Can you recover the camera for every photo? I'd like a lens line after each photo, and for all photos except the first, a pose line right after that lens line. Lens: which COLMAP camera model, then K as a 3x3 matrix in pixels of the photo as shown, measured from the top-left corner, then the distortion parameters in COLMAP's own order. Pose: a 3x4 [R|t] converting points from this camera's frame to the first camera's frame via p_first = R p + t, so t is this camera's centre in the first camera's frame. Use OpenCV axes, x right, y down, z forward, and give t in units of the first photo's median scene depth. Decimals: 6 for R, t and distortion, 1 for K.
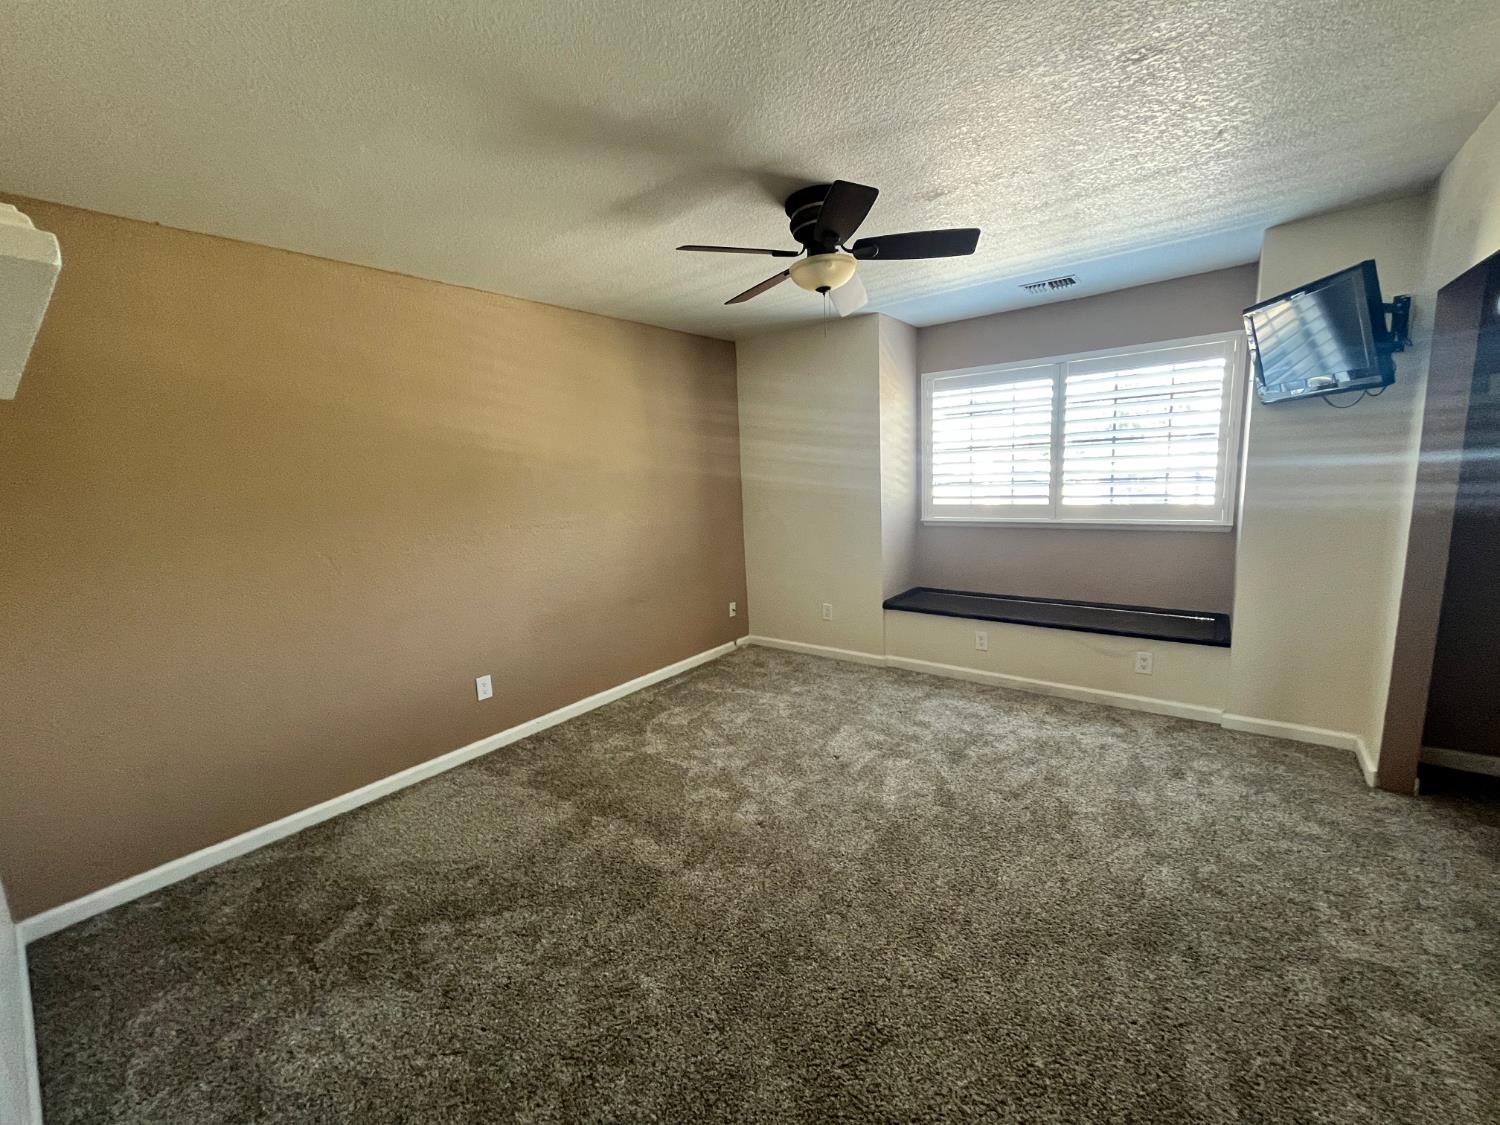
lens RADIAL K [[604.4, 0, 751.9], [0, 604.4, 562.8], [0, 0, 1]] dist [-0.001789, 0.000182]
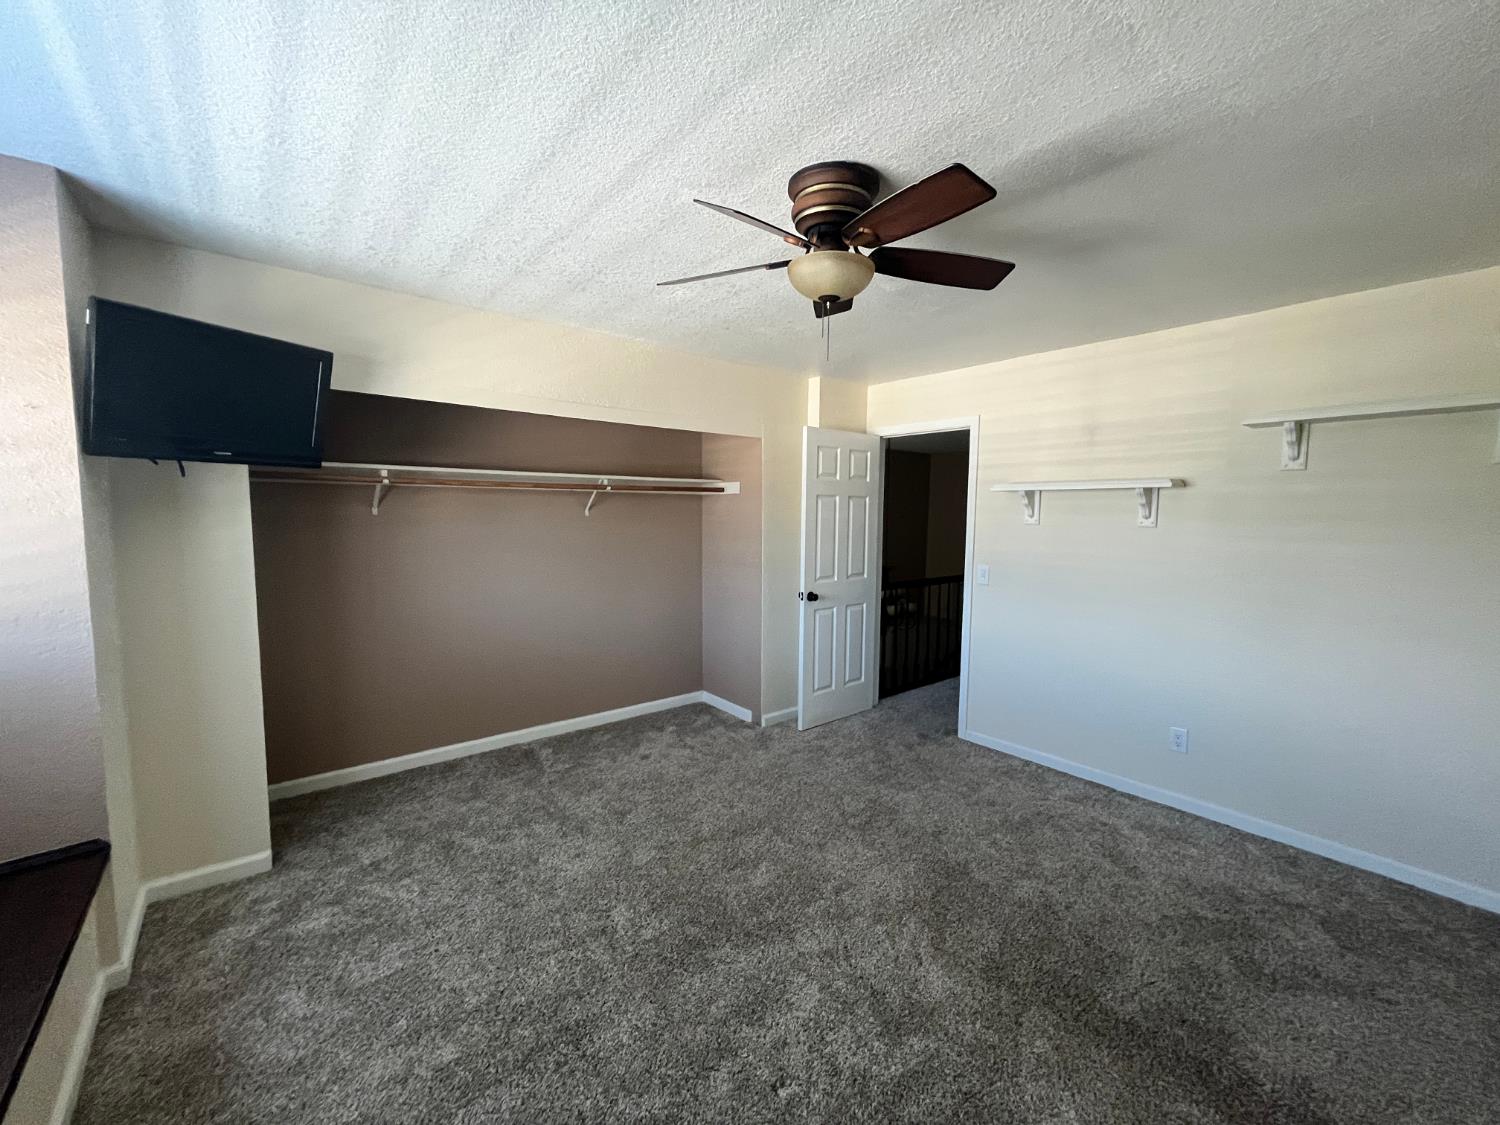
lens RADIAL K [[604.4, 0, 751.9], [0, 604.4, 562.8], [0, 0, 1]] dist [-0.001789, 0.000182]
pose [[-0.973476, 0.017652, 0.228109, 0.033702], [0.072083, 0.969905, 0.232568, -0.195267], [-0.217139, 0.242842, -0.945451, 1.158547]]
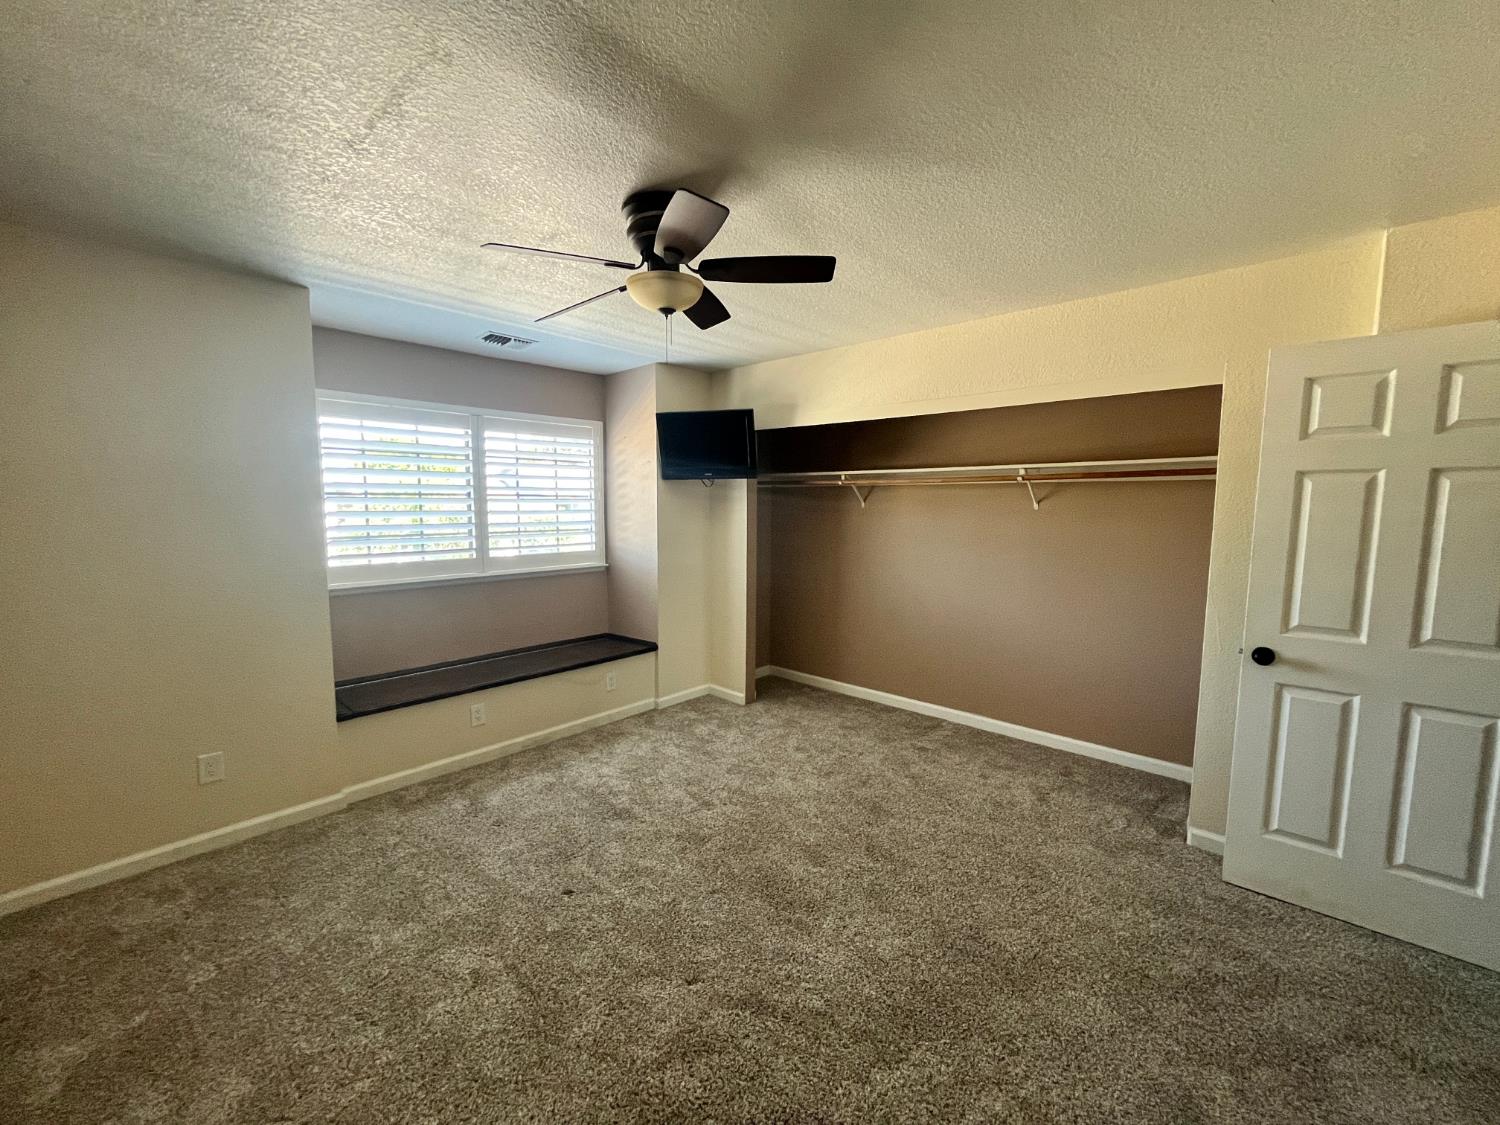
lens RADIAL K [[604.4, 0, 751.9], [0, 604.4, 562.8], [0, 0, 1]] dist [-0.001789, 0.000182]
pose [[0.091882, -0.051551, 0.994435, -0.475150], [0.153505, 0.987455, 0.037006, -0.064281], [-0.983867, 0.149250, 0.098642, 0.531872]]
